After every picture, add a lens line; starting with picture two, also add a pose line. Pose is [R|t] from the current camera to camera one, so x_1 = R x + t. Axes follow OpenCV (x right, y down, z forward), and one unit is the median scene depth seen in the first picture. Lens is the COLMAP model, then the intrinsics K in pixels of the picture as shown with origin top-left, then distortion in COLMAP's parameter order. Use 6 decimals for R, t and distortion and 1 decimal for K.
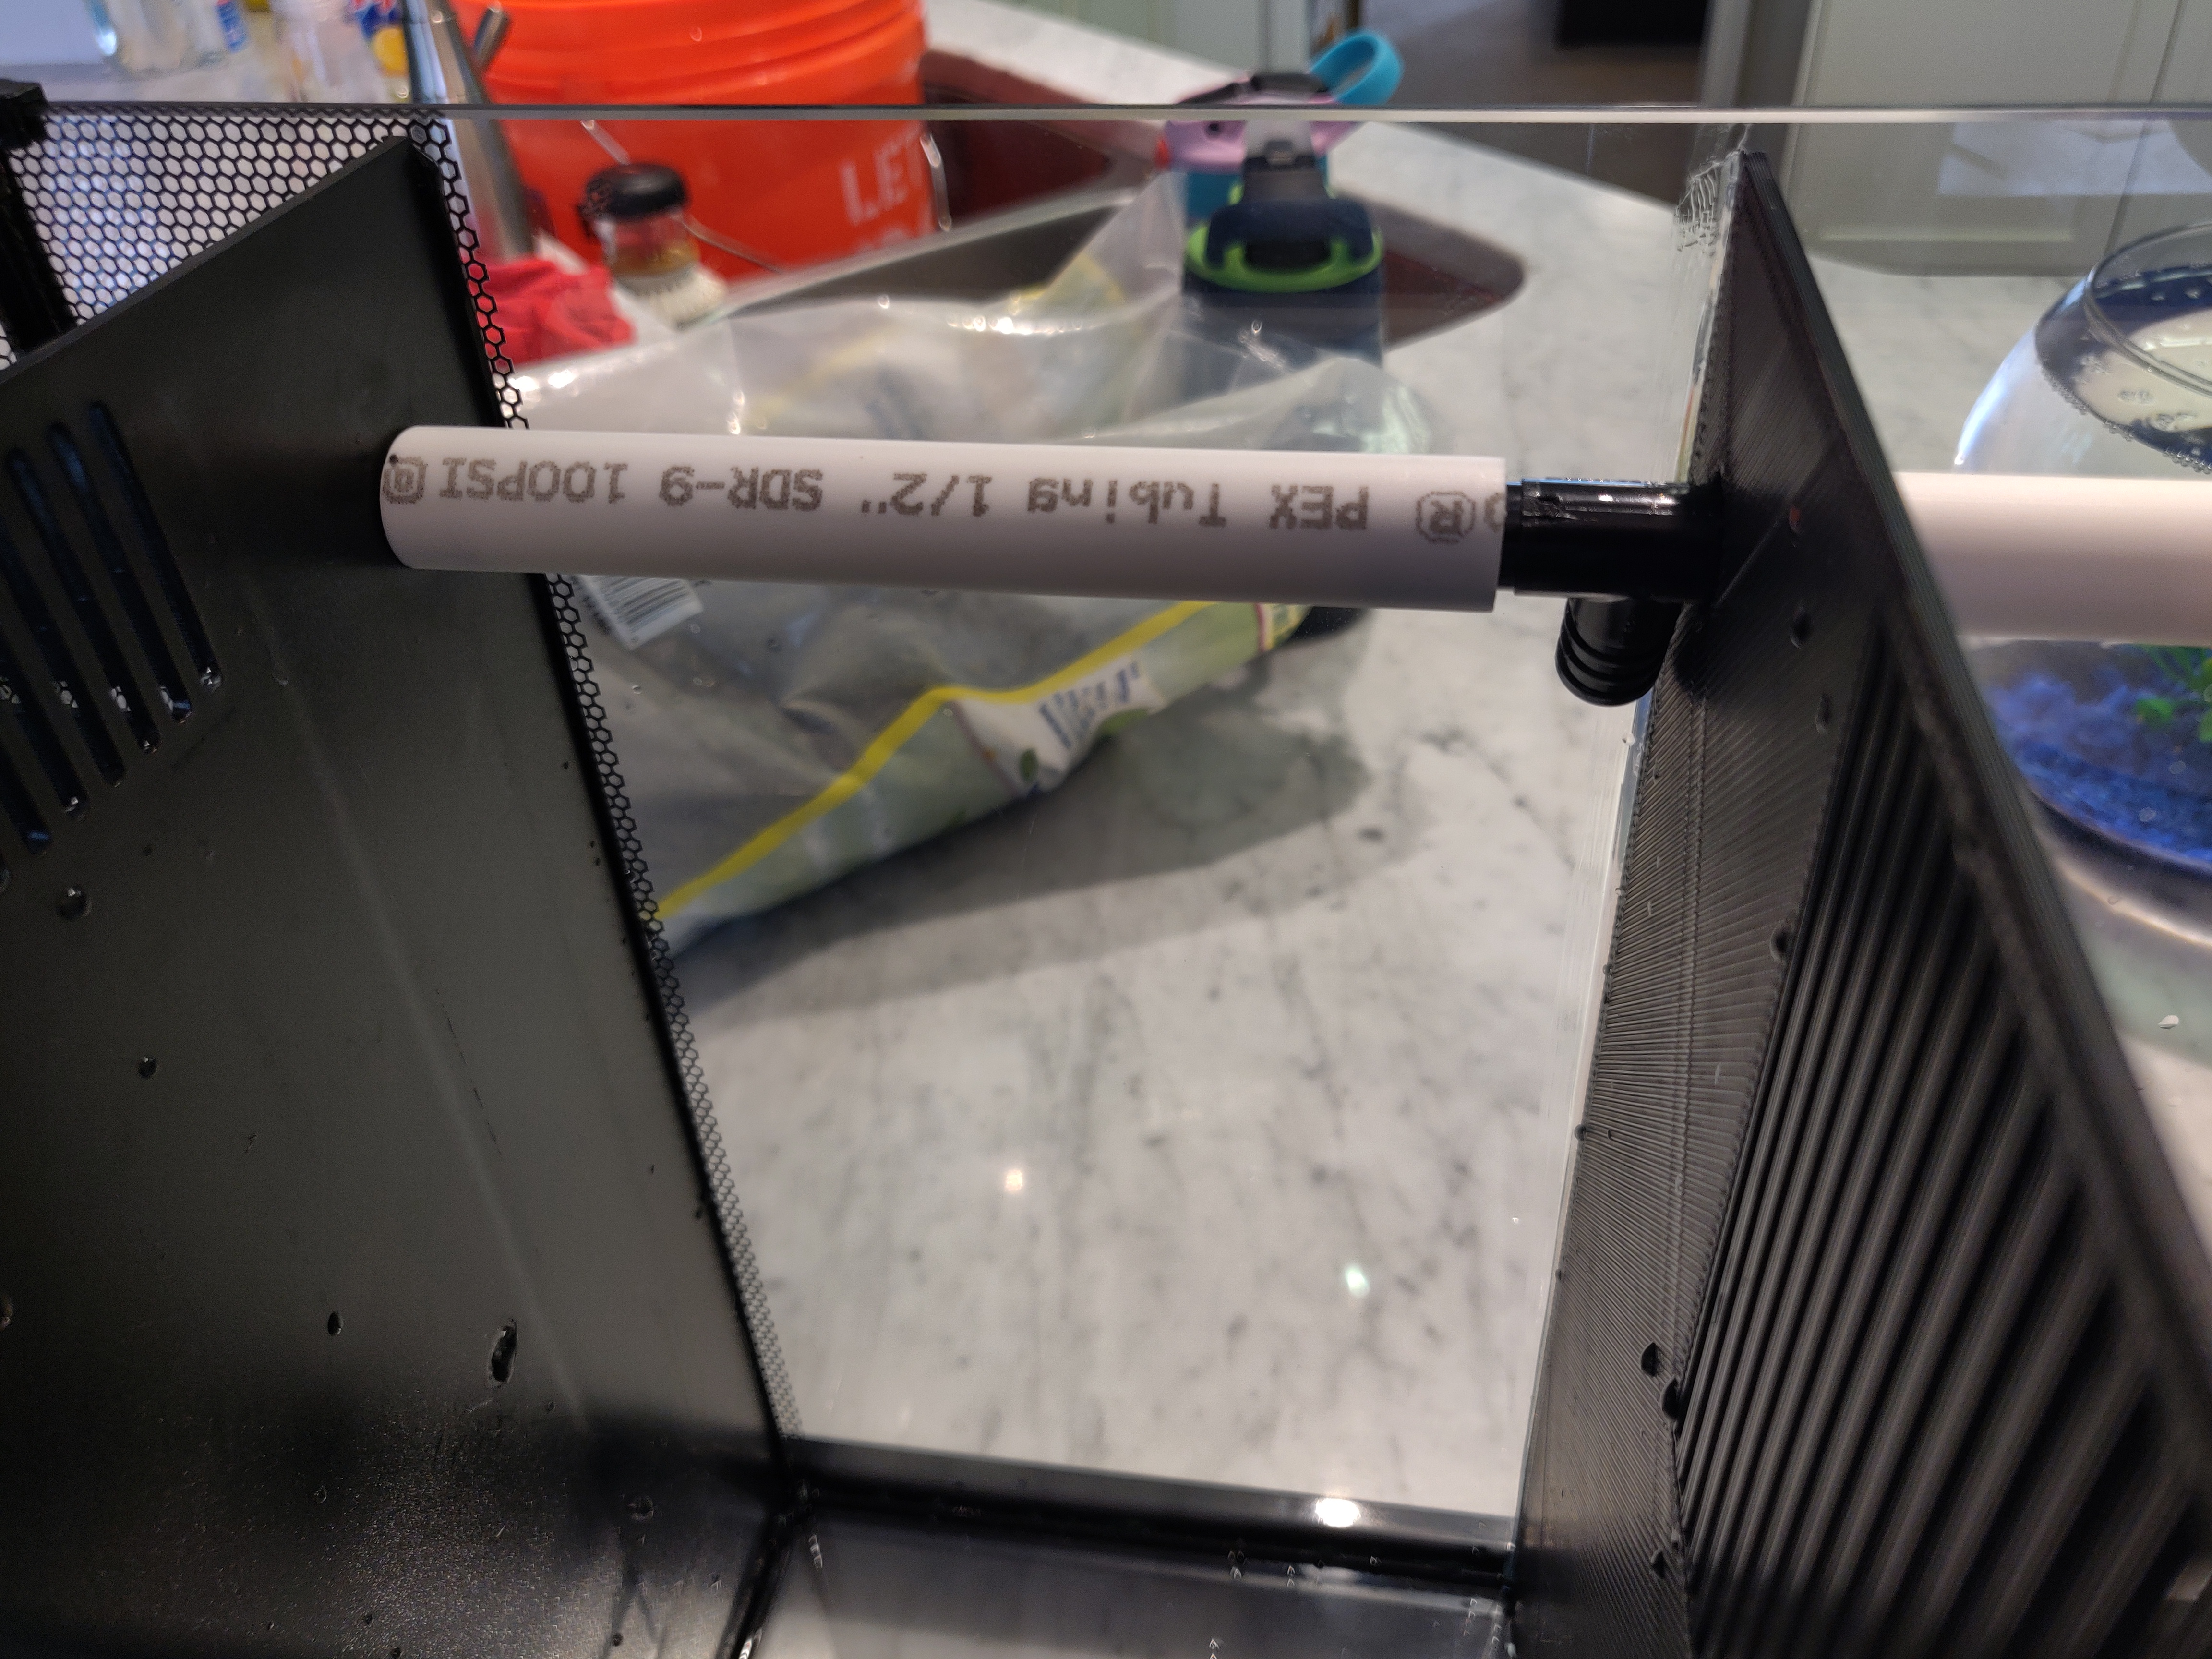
lens RADIAL K [[1717.3, 0, 1134.7], [0, 1717.3, 828.6], [0, 0, 1]] dist [-0.001906, -0.012638]
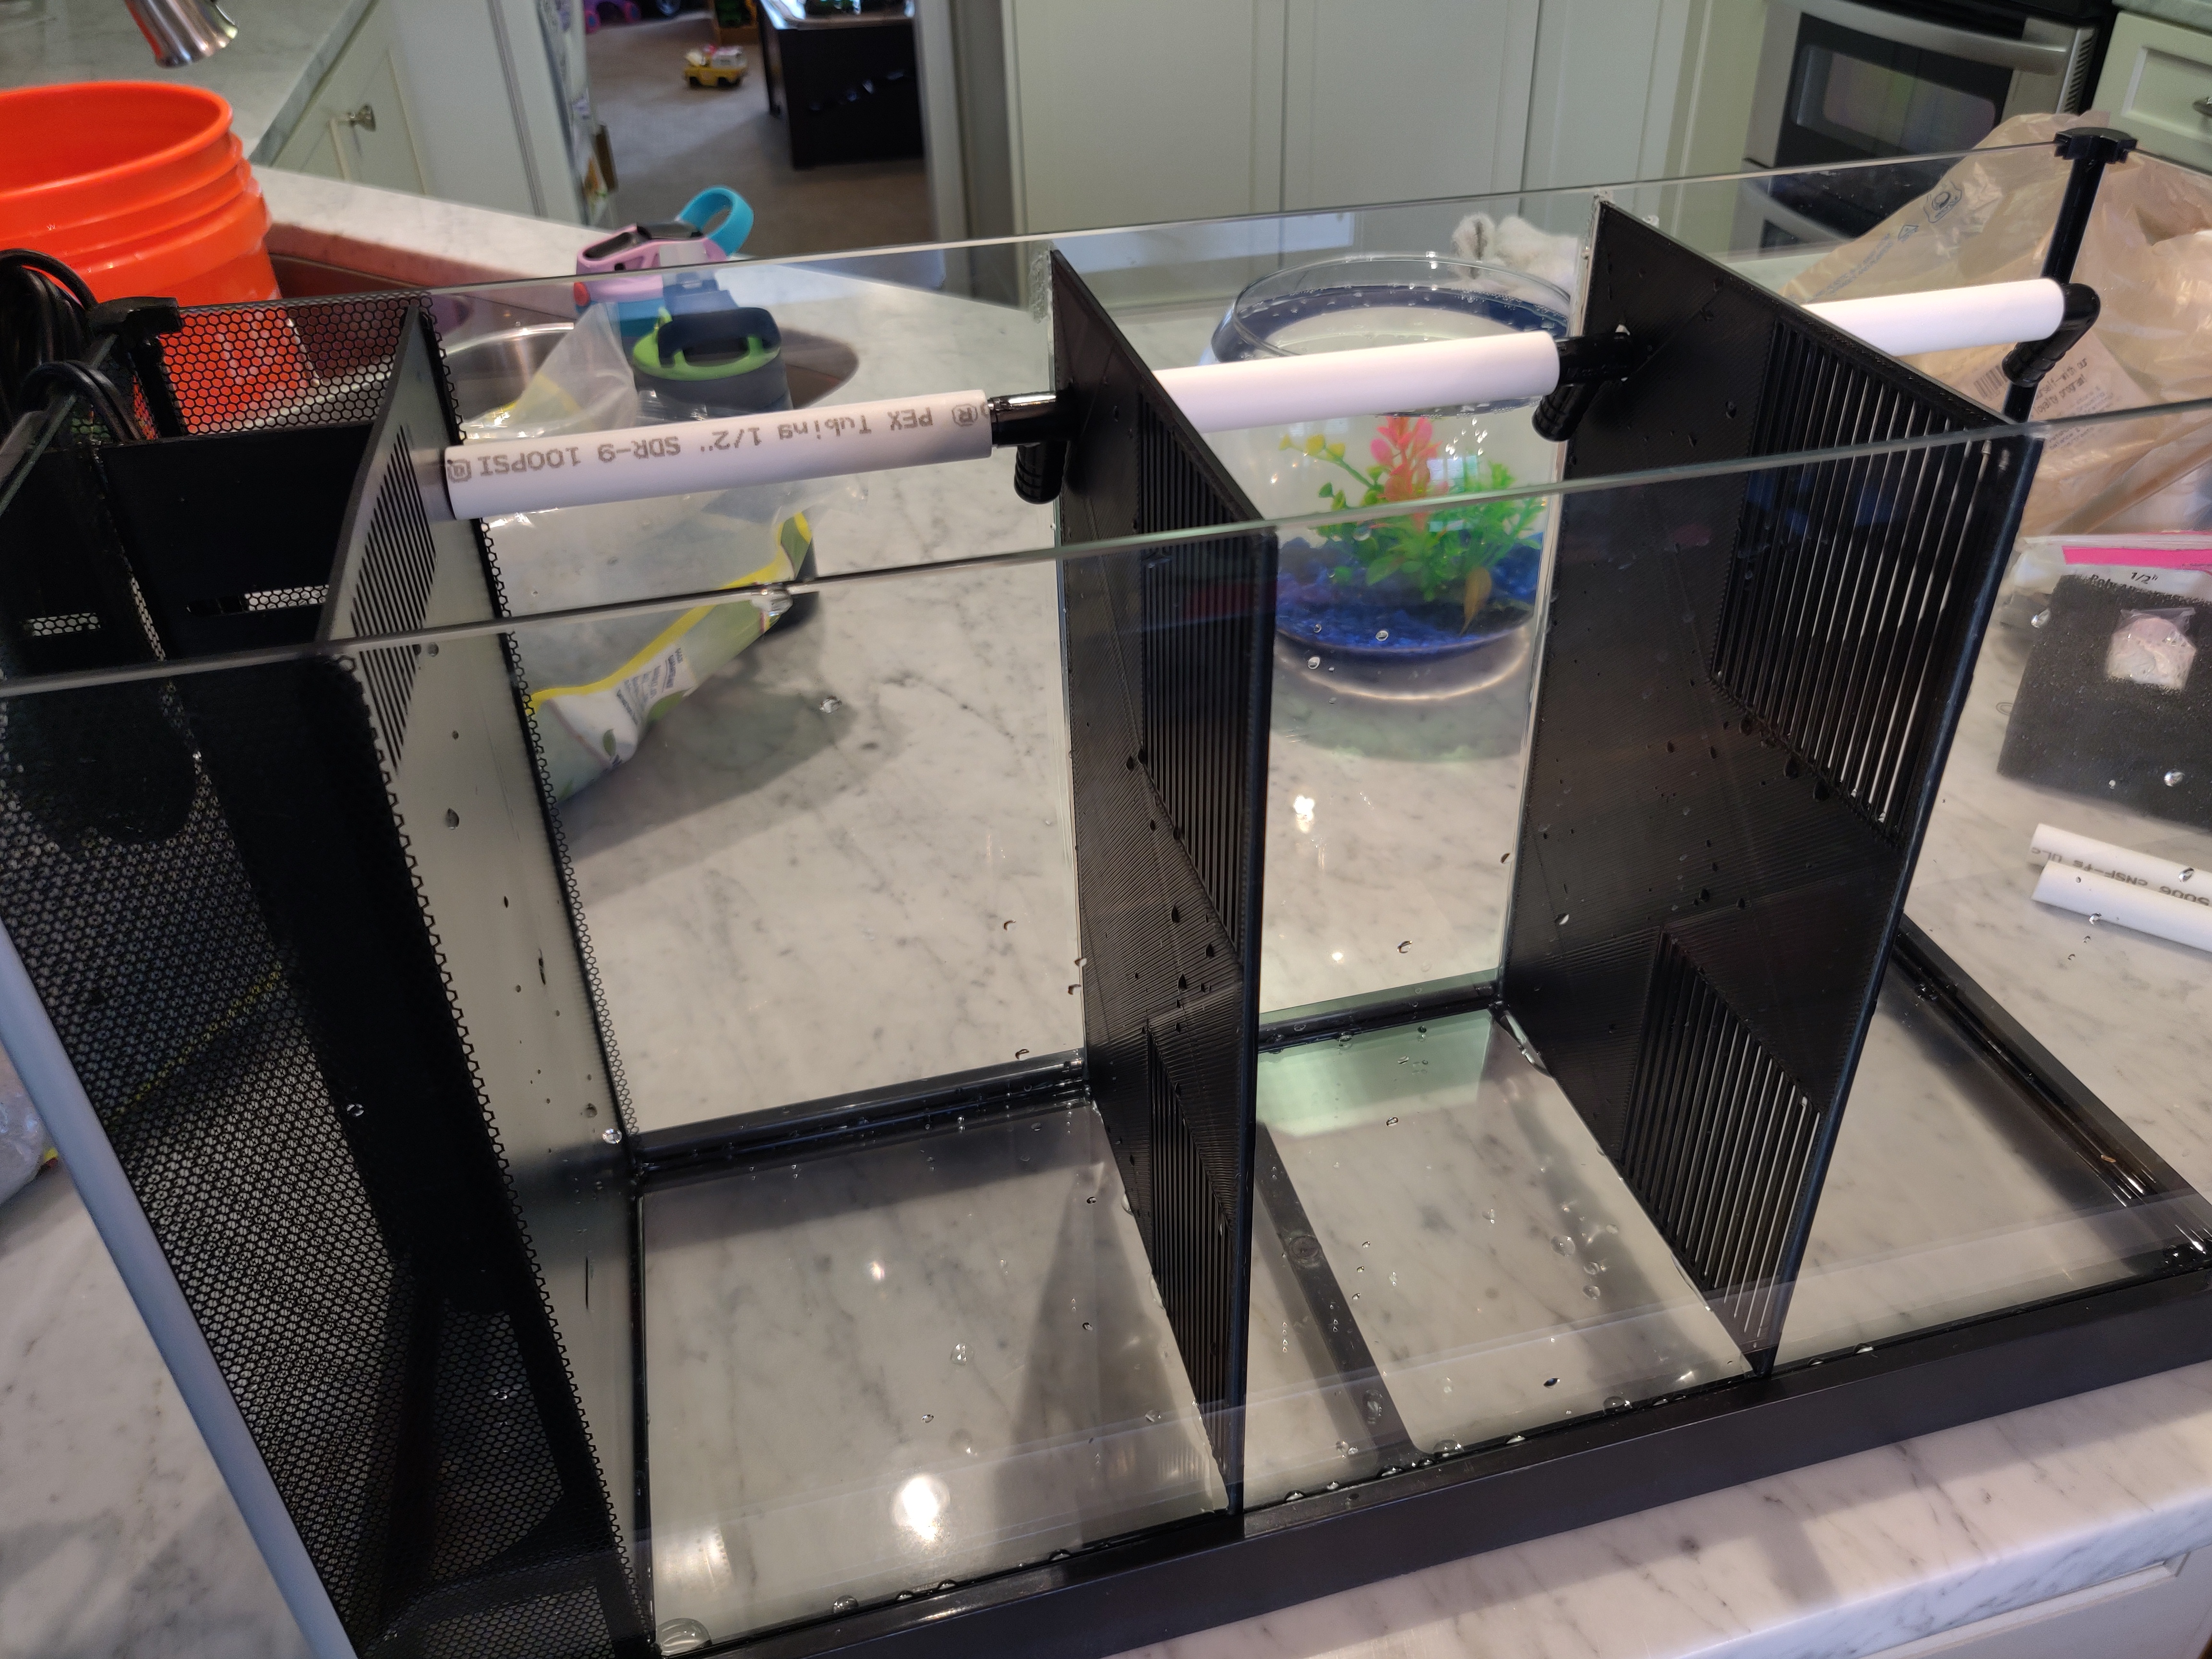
lens RADIAL K [[1717.3, 0, 1134.7], [0, 1717.3, 828.6], [0, 0, 1]] dist [-0.001906, -0.012638]
pose [[0.914220, -0.205039, 0.349514, -0.174823], [0.225402, 0.974097, -0.018137, 0.149614], [-0.336742, 0.095362, 0.936756, -0.394312]]
